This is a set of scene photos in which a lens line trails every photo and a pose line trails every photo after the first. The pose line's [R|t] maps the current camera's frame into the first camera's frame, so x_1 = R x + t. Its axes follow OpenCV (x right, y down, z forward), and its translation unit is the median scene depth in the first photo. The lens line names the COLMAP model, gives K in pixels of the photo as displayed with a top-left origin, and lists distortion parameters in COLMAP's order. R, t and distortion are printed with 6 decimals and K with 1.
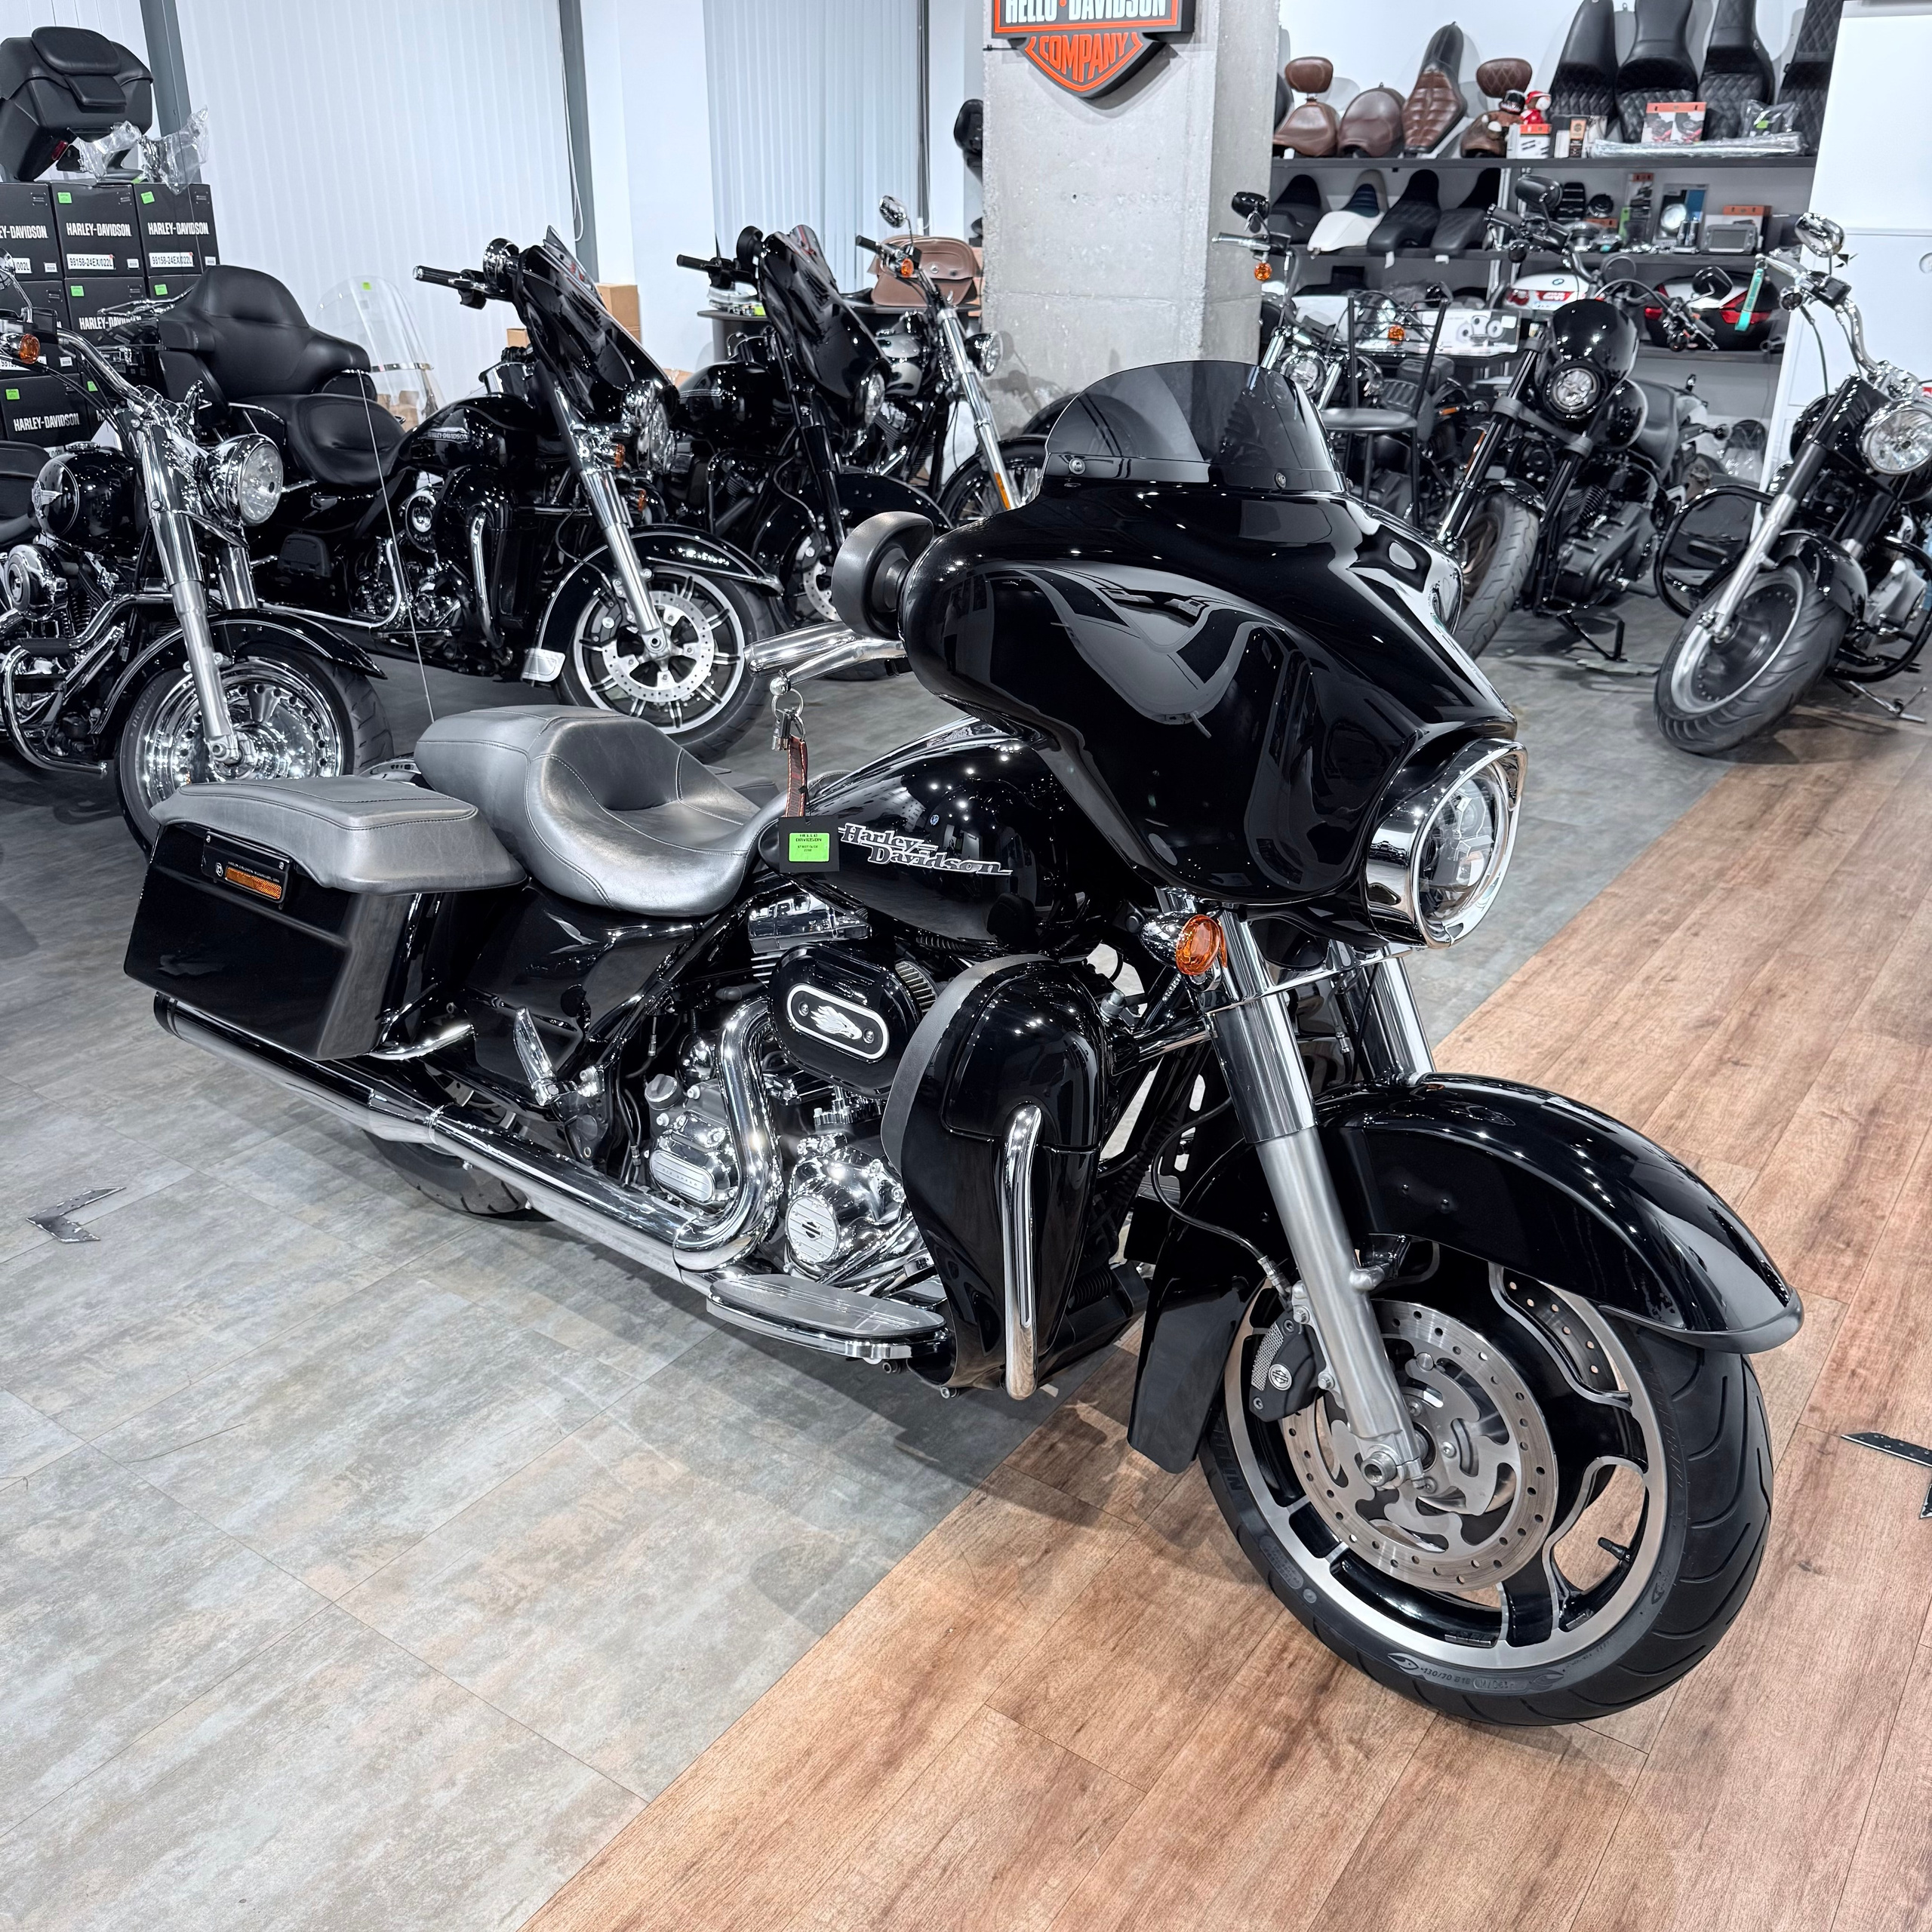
lens RADIAL K [[1806.3, 0, 944.9], [0, 1806.3, 961.9], [0, 0, 1]] dist [0.099650, -0.186064]
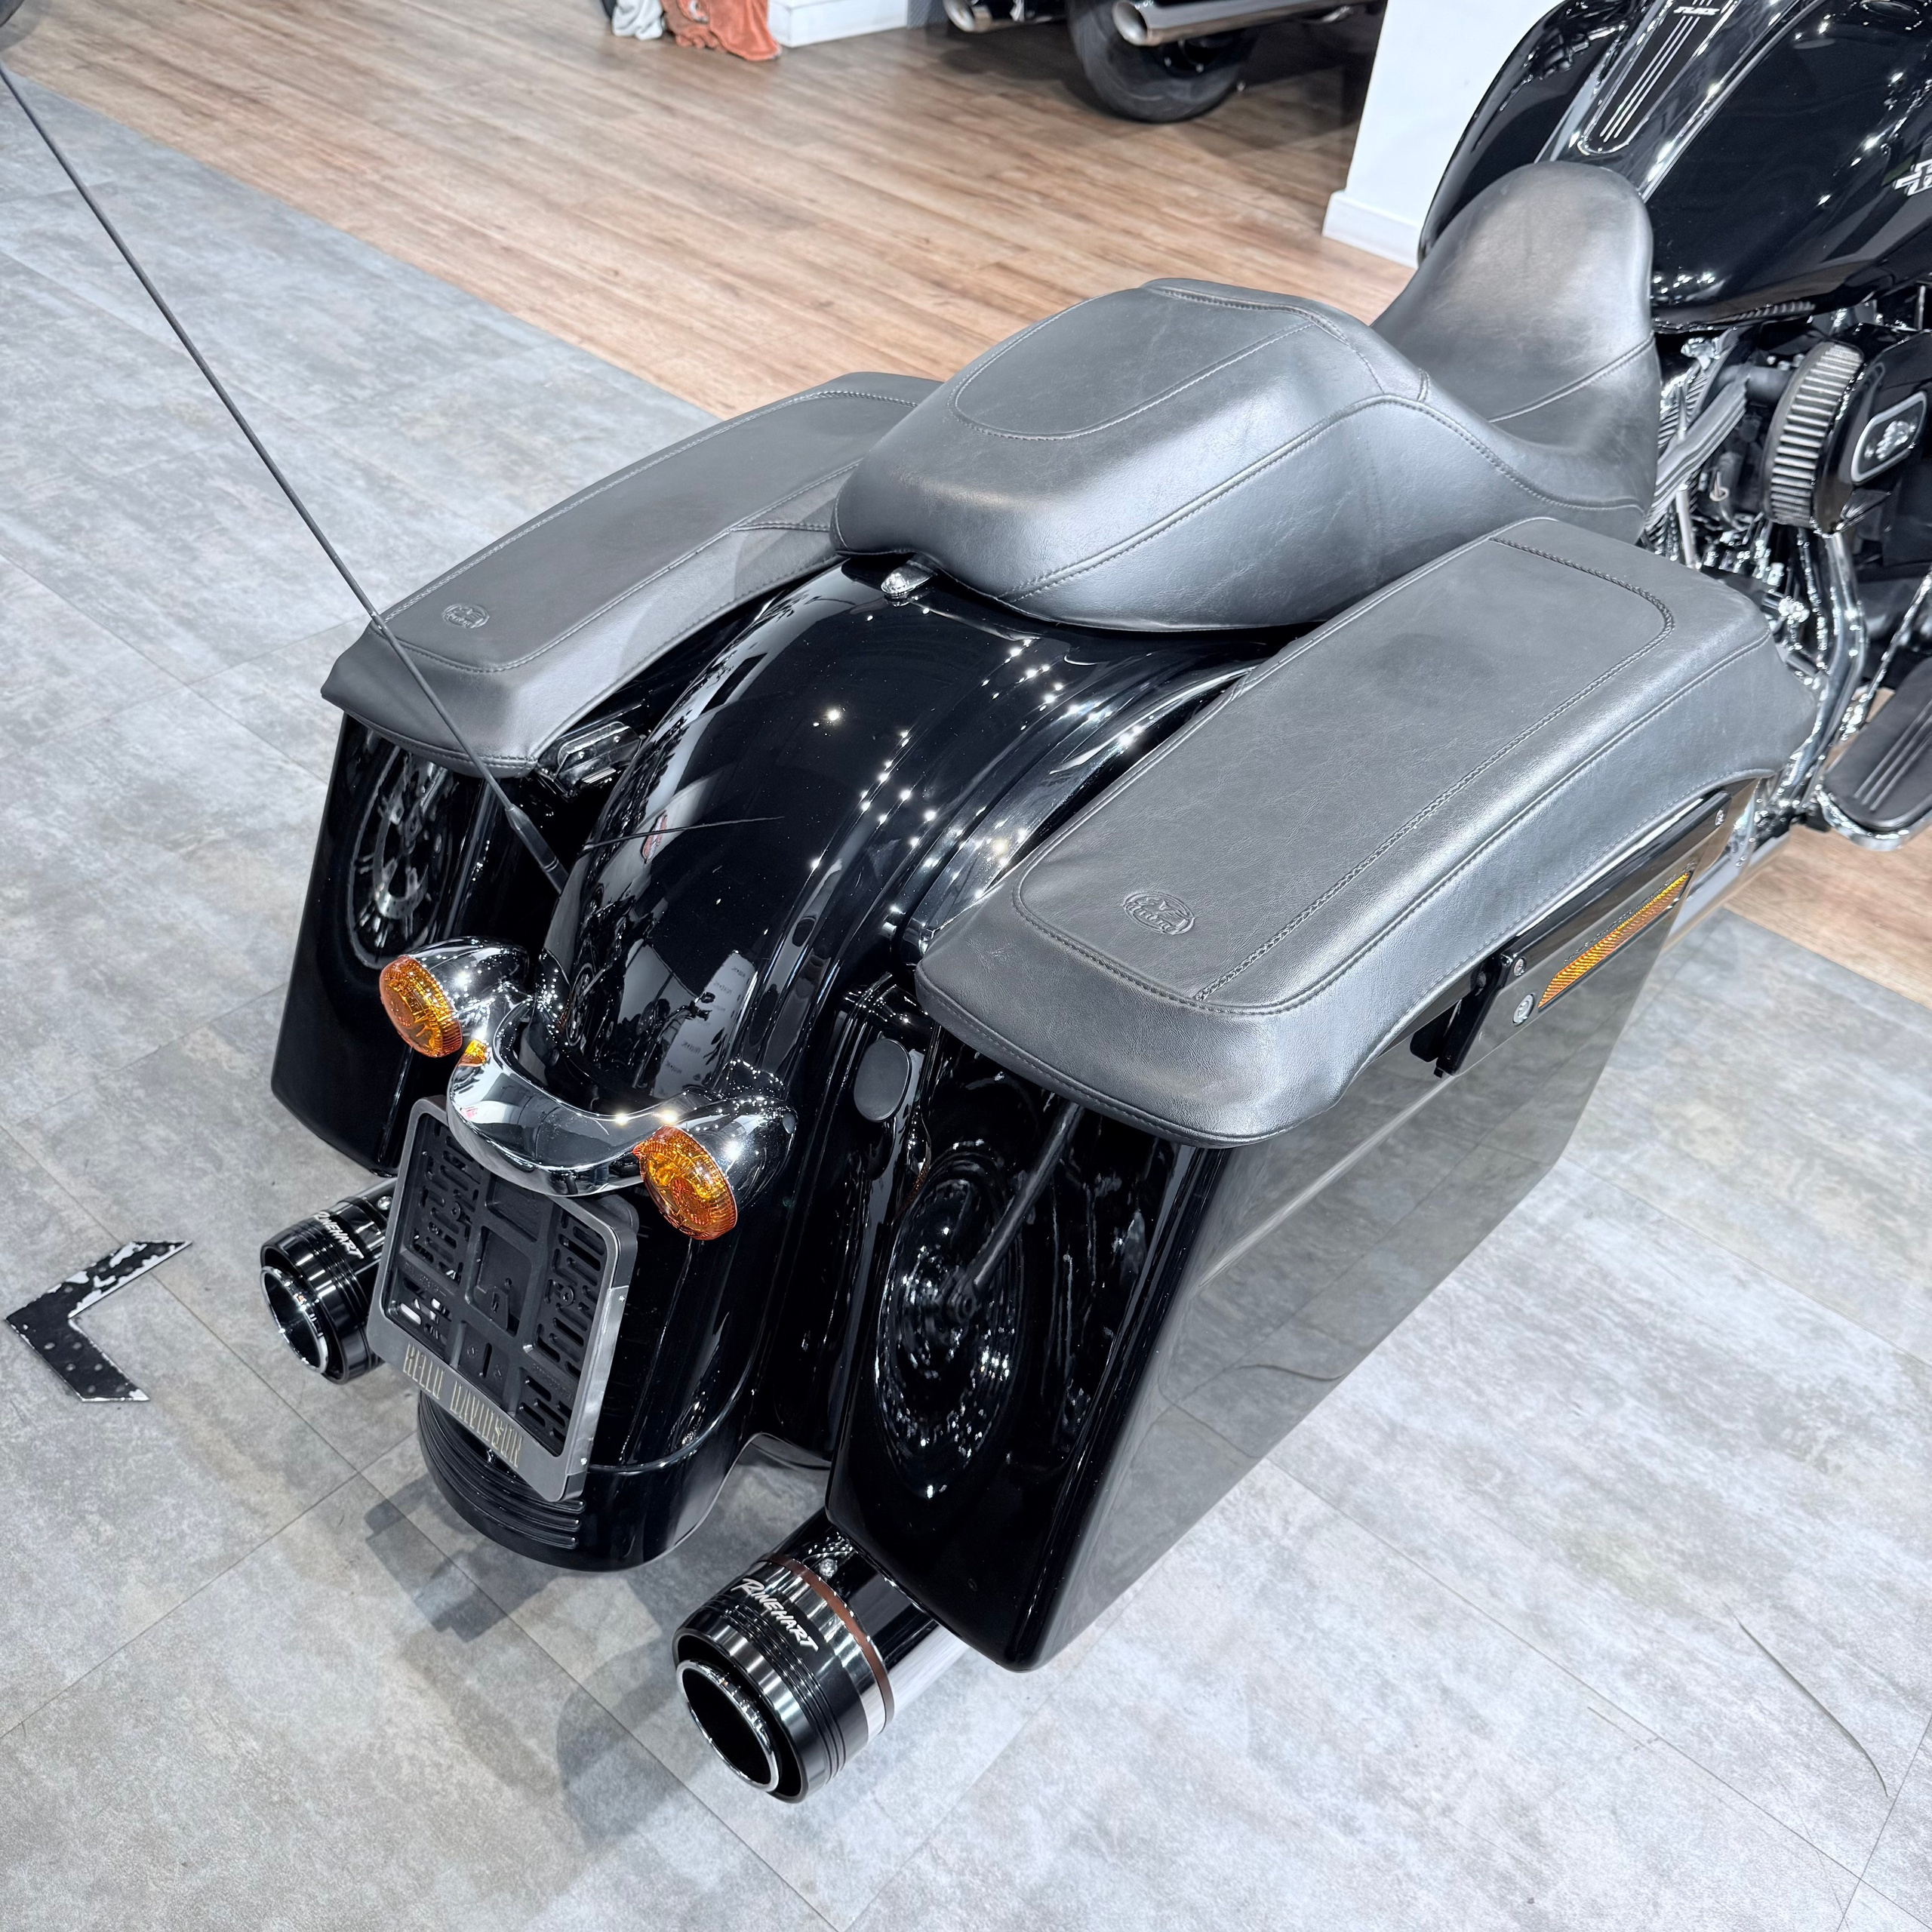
lens RADIAL K [[1831.6, 0, 952.4], [0, 1831.6, 978.0], [0, 0, 1]] dist [0.037713, -0.071745]
pose [[0.078526, -0.646952, 0.758476, -0.363661], [0.305066, 0.739922, 0.599542, -0.168467], [-0.949088, 0.184306, 0.255466, 0.533675]]
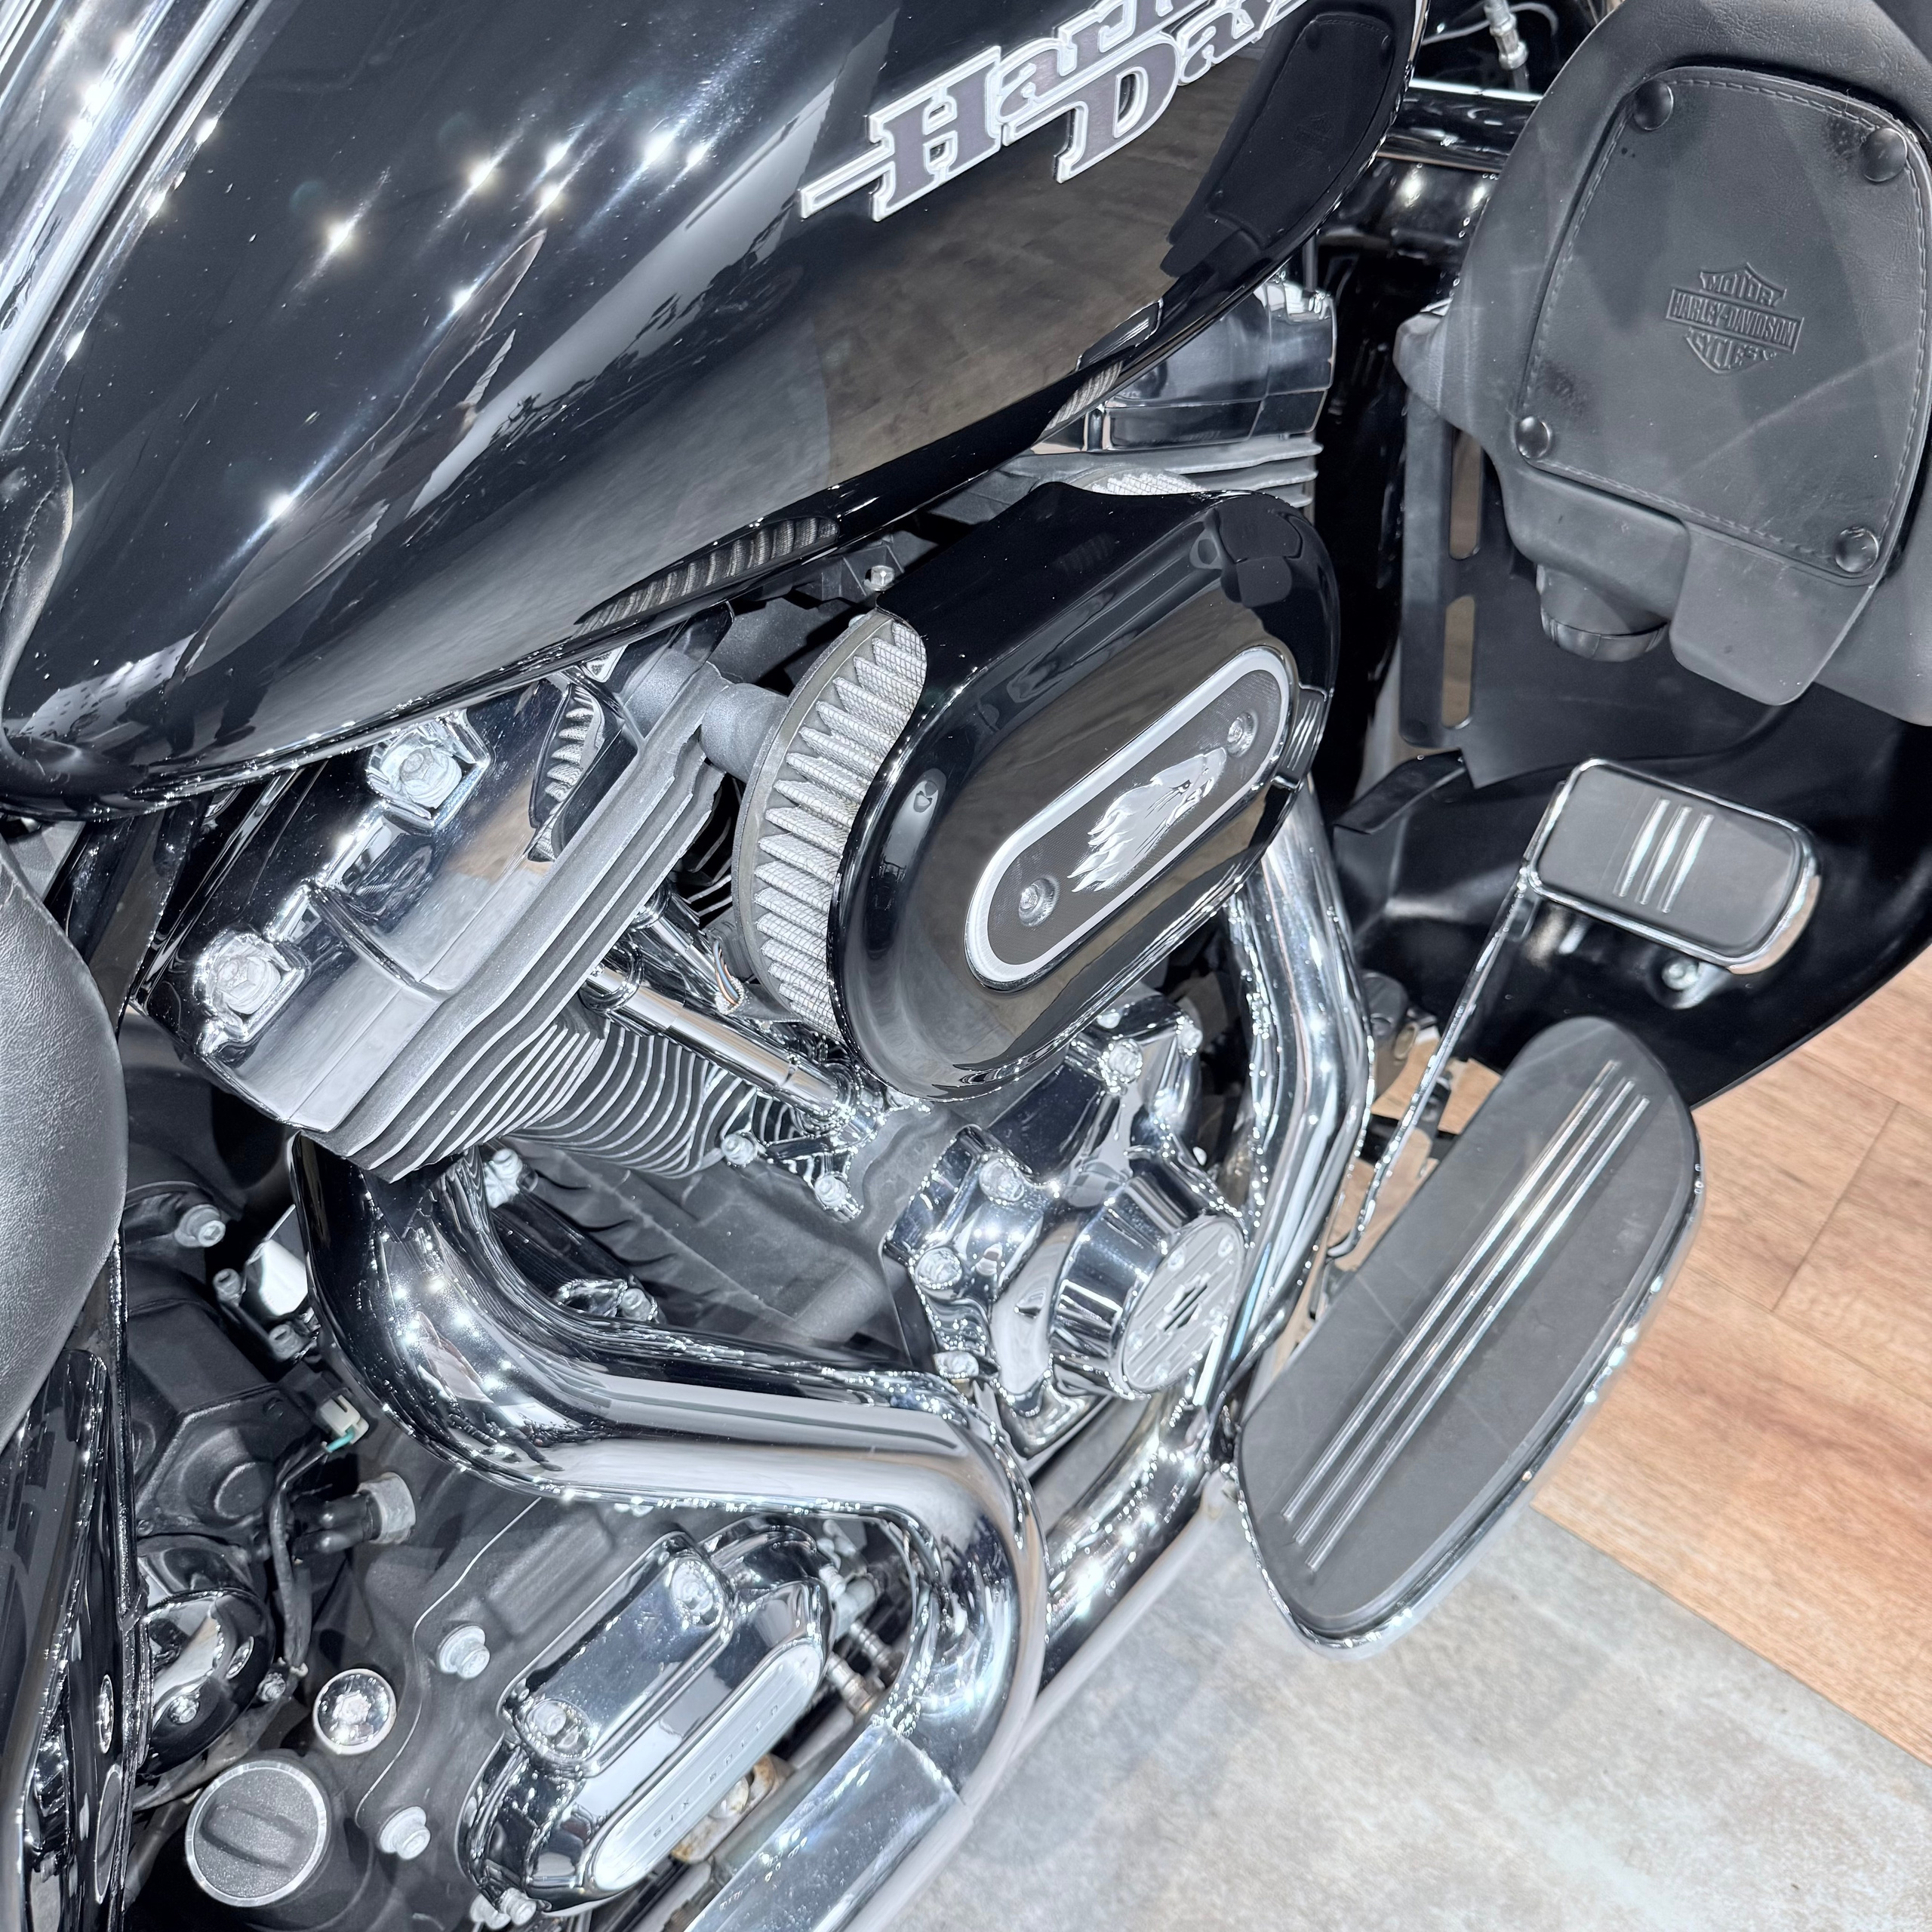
lens RADIAL K [[1807.6, 0, 966.0], [0, 1807.6, 966.0], [0, 0, 1]] dist [0.122089, -0.280975]
pose [[0.066627, -0.779251, 0.623160, -0.111266], [0.446164, 0.581898, 0.679950, -0.067749], [-0.892468, 0.232729, 0.386444, 0.402935]]
